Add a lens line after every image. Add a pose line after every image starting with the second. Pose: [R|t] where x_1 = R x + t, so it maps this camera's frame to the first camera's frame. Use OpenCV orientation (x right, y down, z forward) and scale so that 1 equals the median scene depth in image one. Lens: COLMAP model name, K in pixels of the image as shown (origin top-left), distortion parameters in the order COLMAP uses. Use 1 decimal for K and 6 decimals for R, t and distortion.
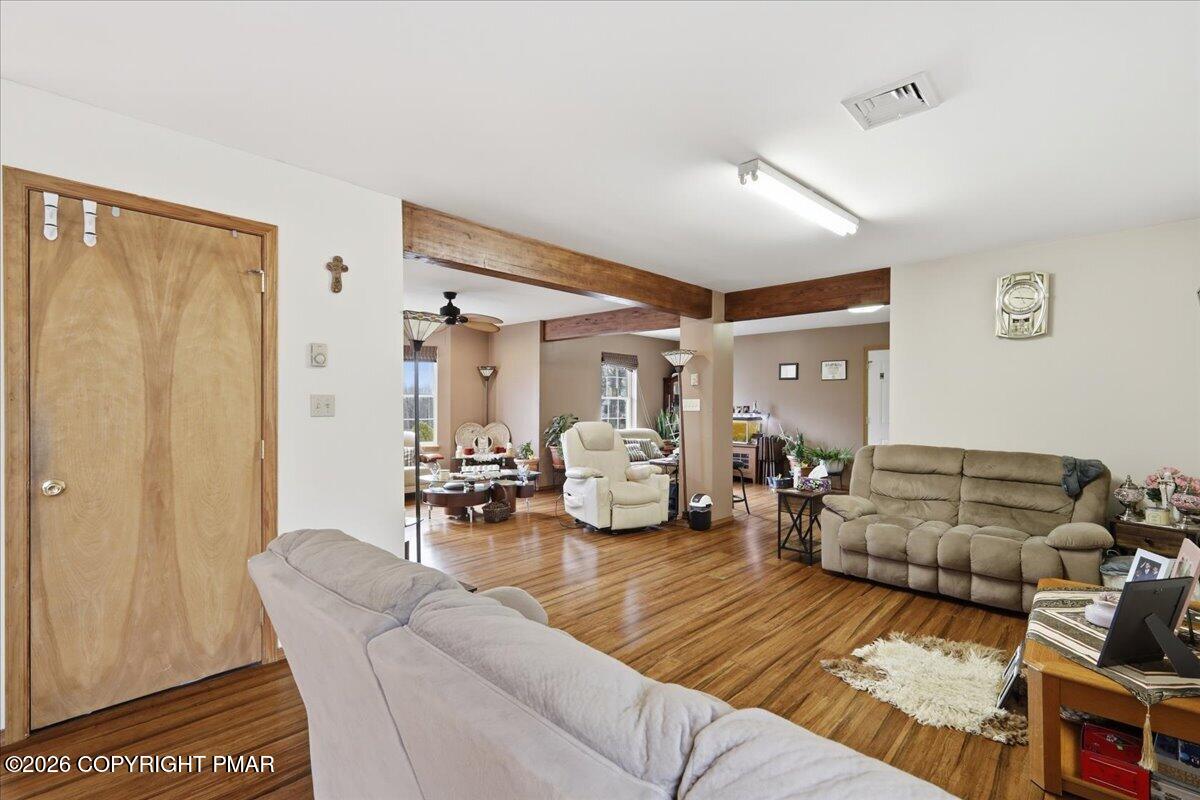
lens RADIAL K [[528.9, 0, 595.3], [0, 528.9, 404.3], [0, 0, 1]] dist [0.000992, 0.000127]
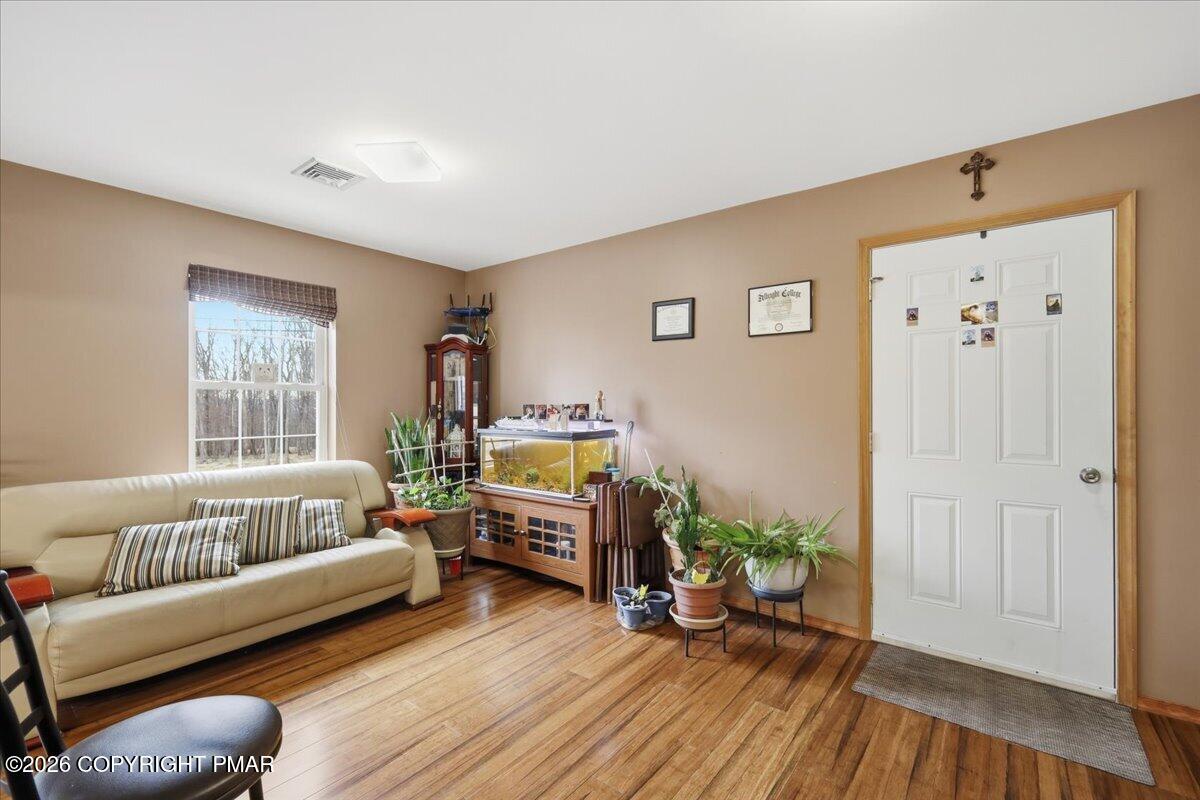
lens RADIAL K [[528.9, 0, 595.3], [0, 528.9, 404.3], [0, 0, 1]] dist [0.000992, 0.000127]
pose [[0.995497, -0.004139, 0.094703, 0.266814], [0.004554, 0.999981, -0.004166, 0.004982], [-0.094684, 0.004578, 0.995497, 0.599492]]
